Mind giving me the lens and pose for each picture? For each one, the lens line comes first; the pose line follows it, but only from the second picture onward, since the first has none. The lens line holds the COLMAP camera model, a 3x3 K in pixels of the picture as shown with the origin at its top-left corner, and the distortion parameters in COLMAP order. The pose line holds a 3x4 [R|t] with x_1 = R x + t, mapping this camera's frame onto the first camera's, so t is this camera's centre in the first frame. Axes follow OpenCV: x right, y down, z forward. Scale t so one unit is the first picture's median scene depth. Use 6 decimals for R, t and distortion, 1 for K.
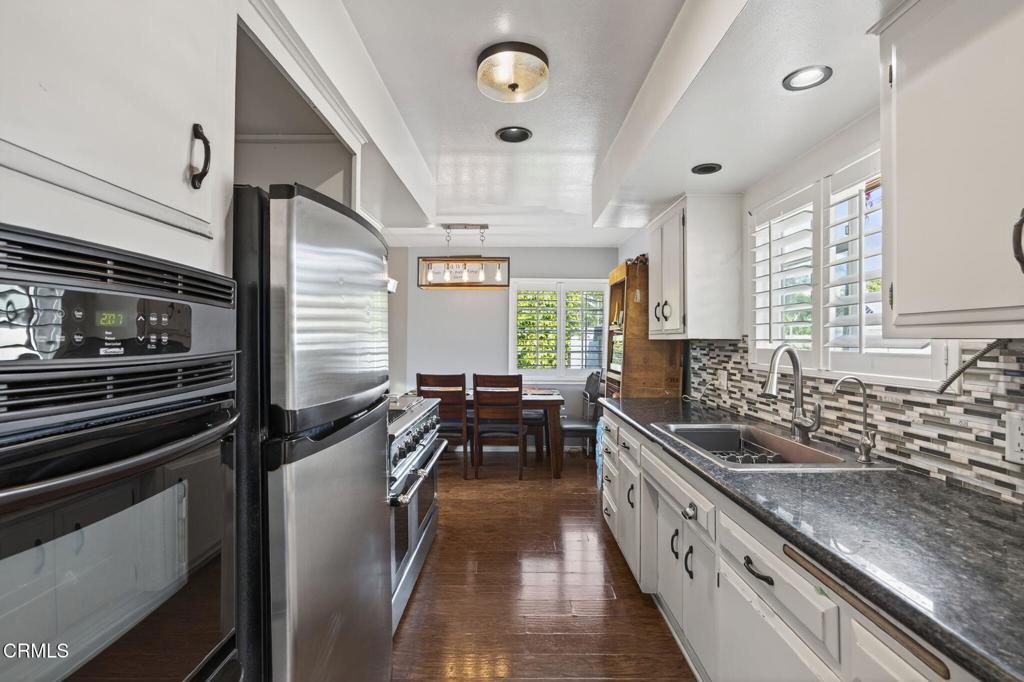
lens RADIAL K [[513.4, 0, 512.0], [0, 513.4, 341.0], [0, 0, 1]] dist [-0.003325, -0.000160]
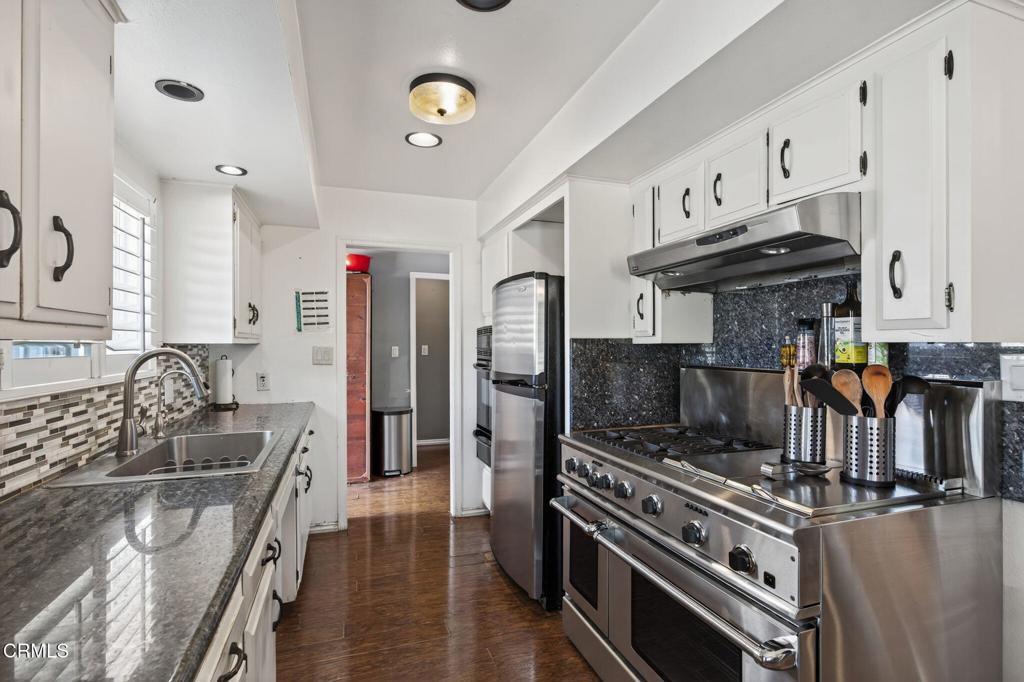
lens RADIAL K [[513.4, 0, 512.0], [0, 513.4, 341.0], [0, 0, 1]] dist [-0.003325, -0.000160]
pose [[-0.947407, 0.001743, -0.320027, 0.209919], [0.003502, 0.999982, -0.004921, 0.000457], [0.320013, -0.005783, -0.947396, 2.091148]]
